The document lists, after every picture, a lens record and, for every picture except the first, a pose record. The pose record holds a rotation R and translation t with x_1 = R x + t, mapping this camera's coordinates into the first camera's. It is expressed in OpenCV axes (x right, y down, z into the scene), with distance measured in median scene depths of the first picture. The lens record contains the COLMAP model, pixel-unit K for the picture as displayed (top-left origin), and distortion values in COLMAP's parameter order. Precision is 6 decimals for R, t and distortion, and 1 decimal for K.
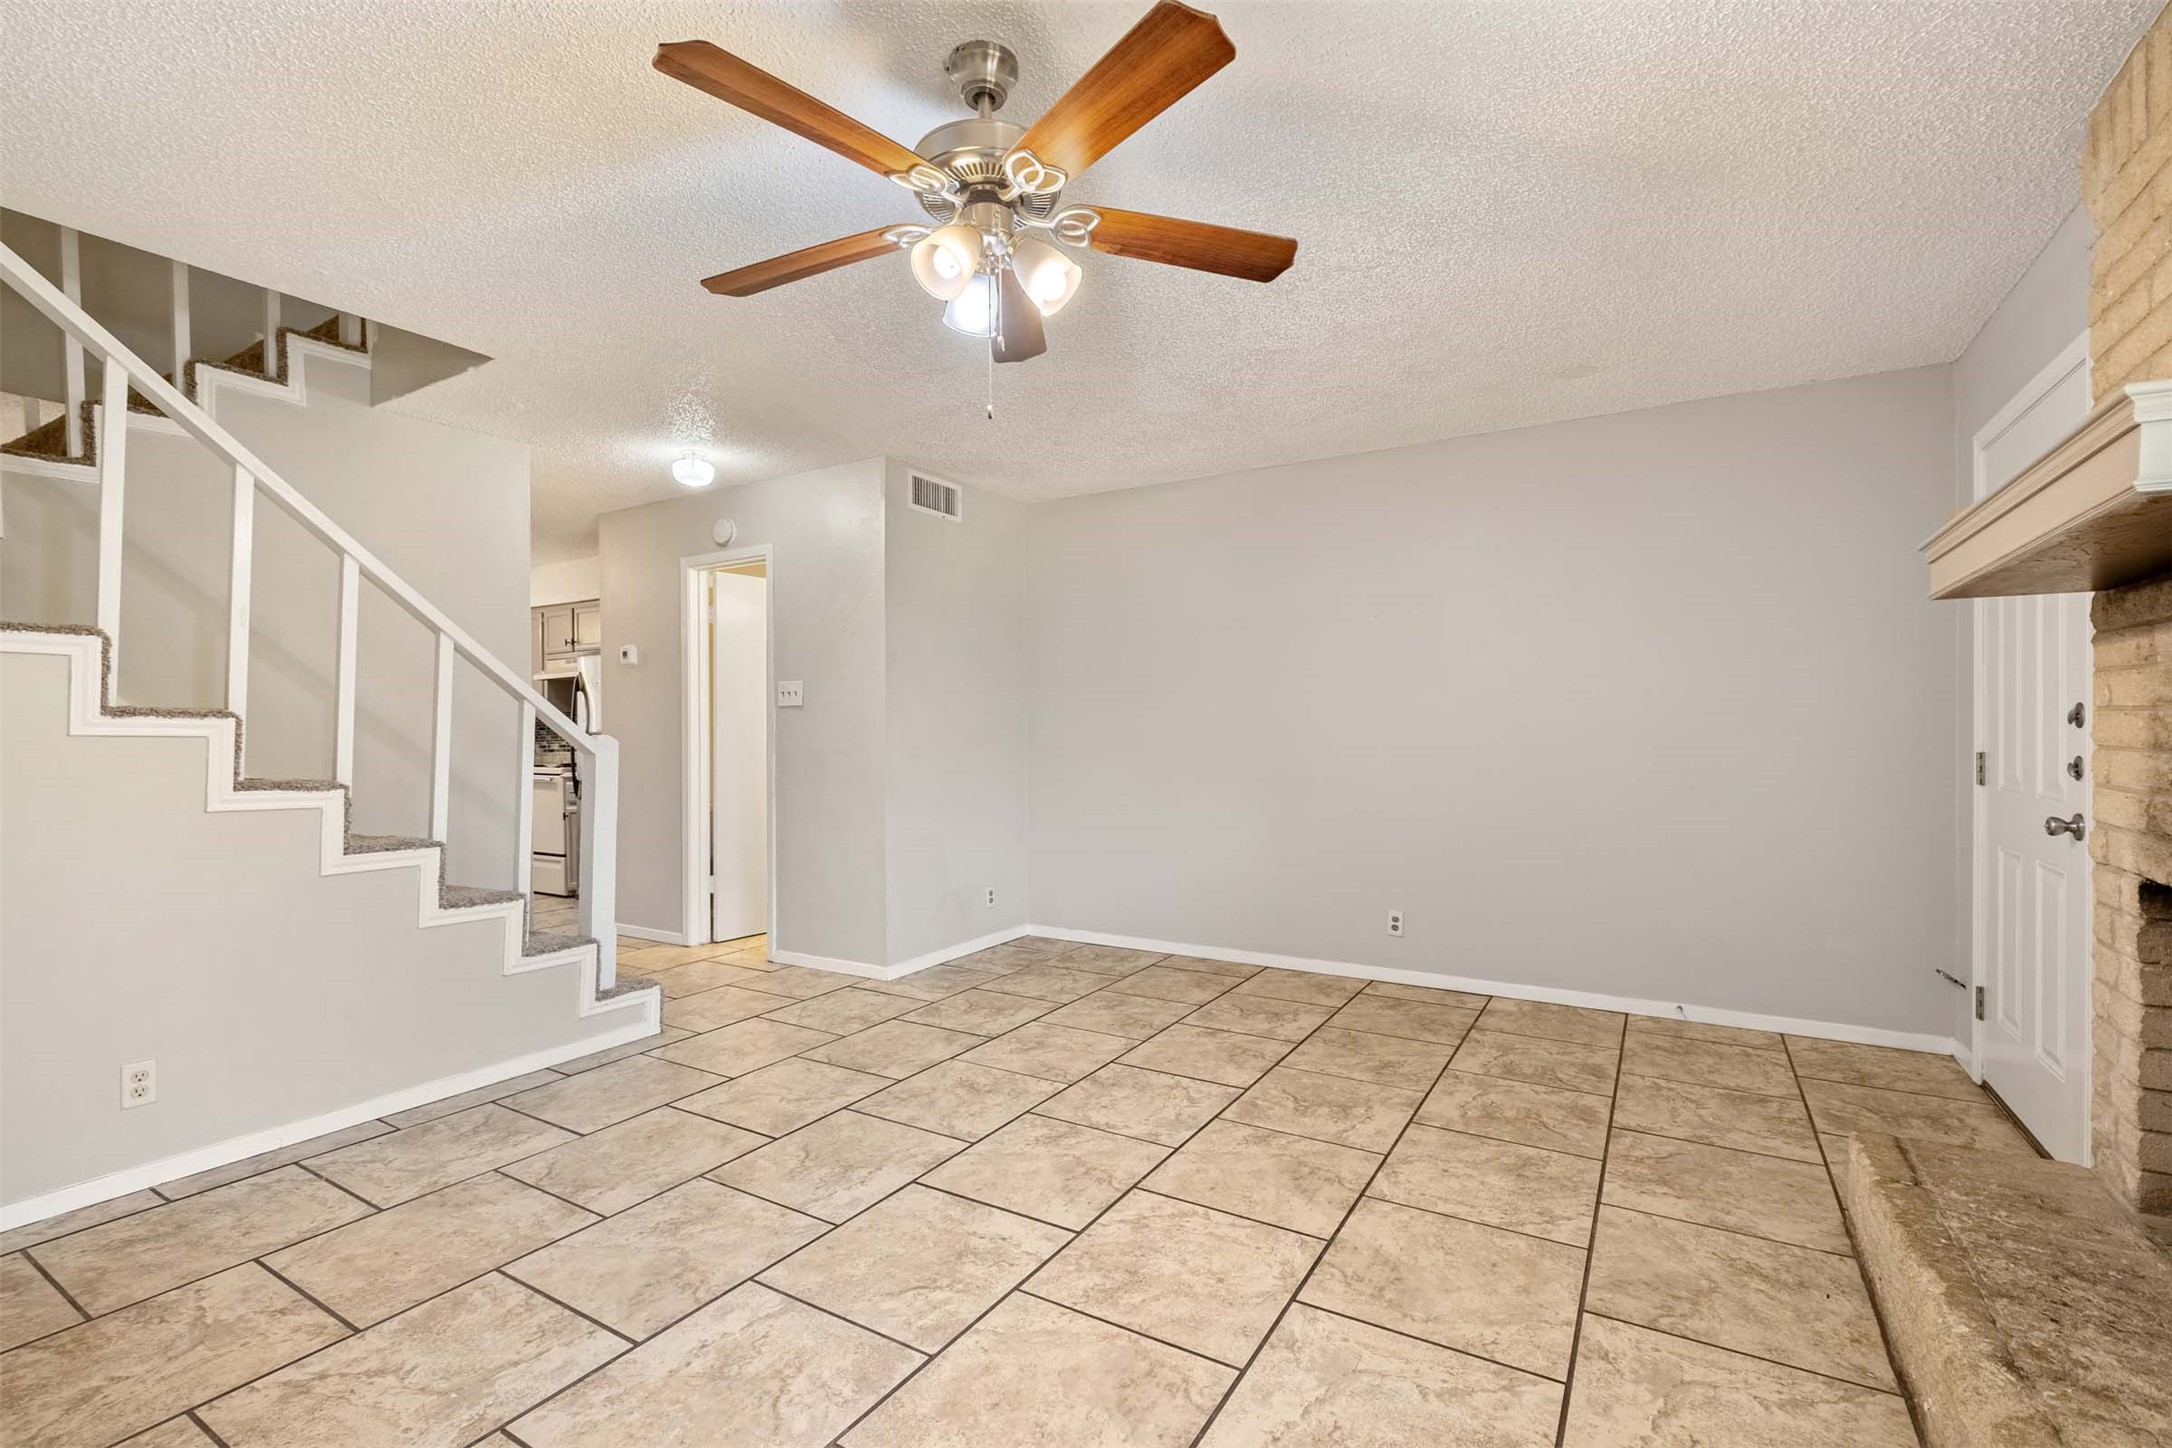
lens RADIAL K [[953.8, 0, 1091.1], [0, 953.8, 718.3], [0, 0, 1]] dist [-0.001007, -0.003358]
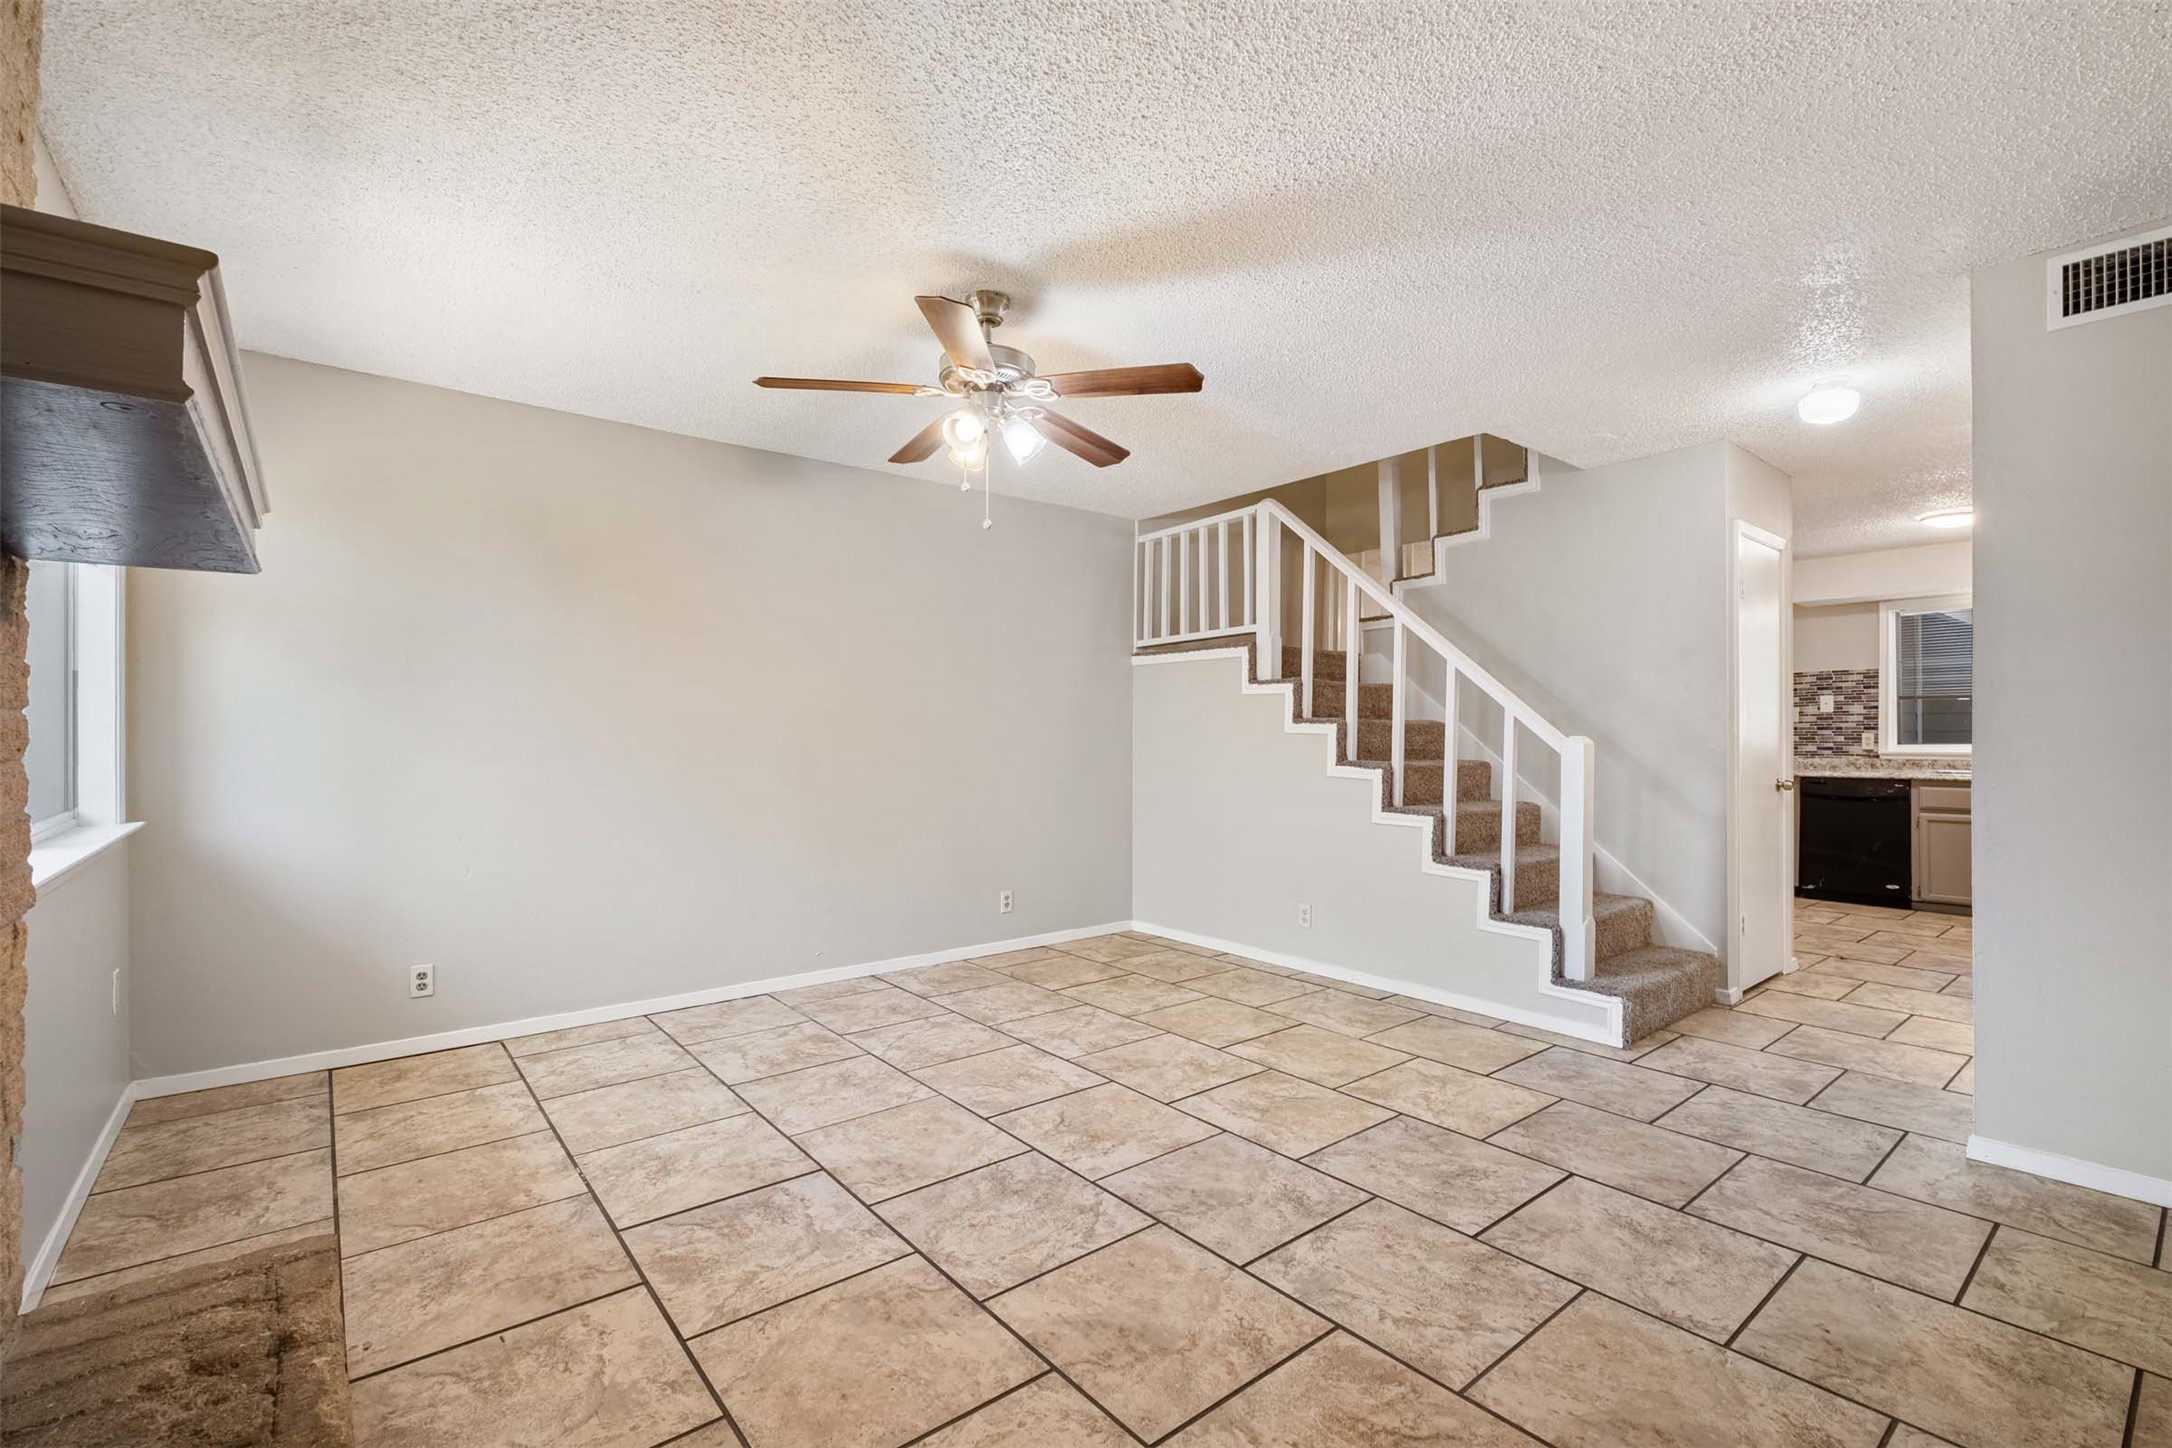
lens RADIAL K [[953.8, 0, 1103.0], [0, 953.8, 718.7], [0, 0, 1]] dist [-0.001007, -0.003358]
pose [[-0.322574, -0.005348, -0.946529, 0.917531], [0.010821, 0.999898, -0.009337, 0.004067], [0.946483, -0.013255, -0.322483, 1.207072]]
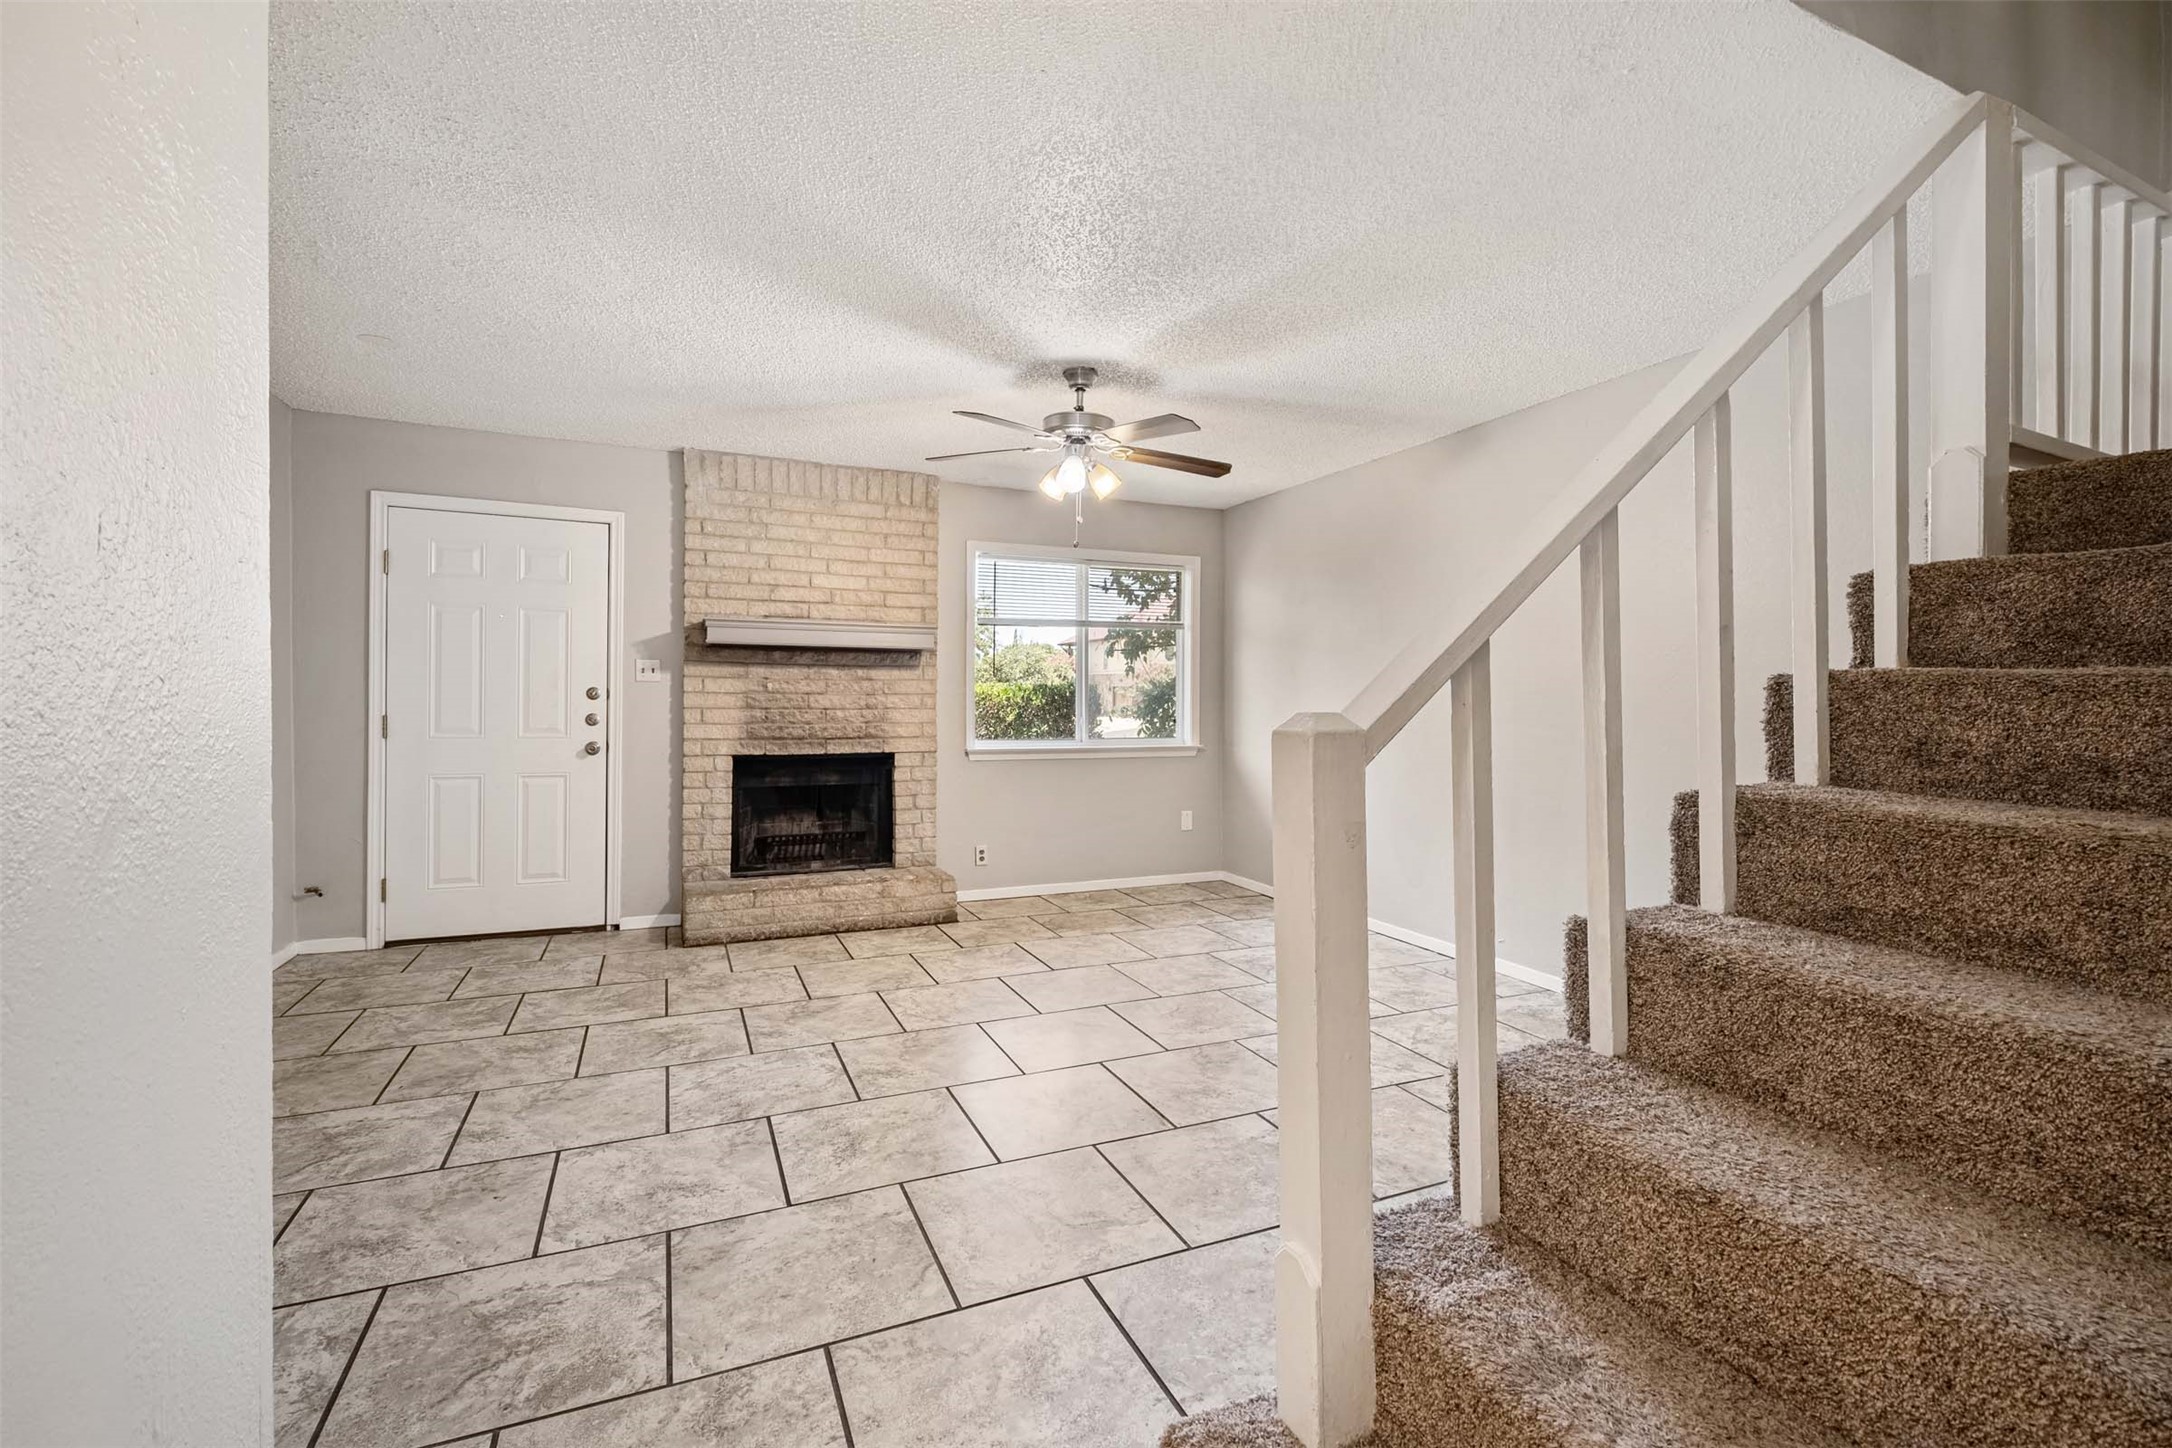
lens RADIAL K [[953.8, 0, 1092.7], [0, 953.8, 713.8], [0, 0, 1]] dist [-0.001007, -0.003358]
pose [[-0.825752, -0.009610, 0.563951, -0.918328], [-0.010641, 0.999942, 0.001459, 0.023399], [-0.563933, -0.004796, -0.825807, 1.915234]]
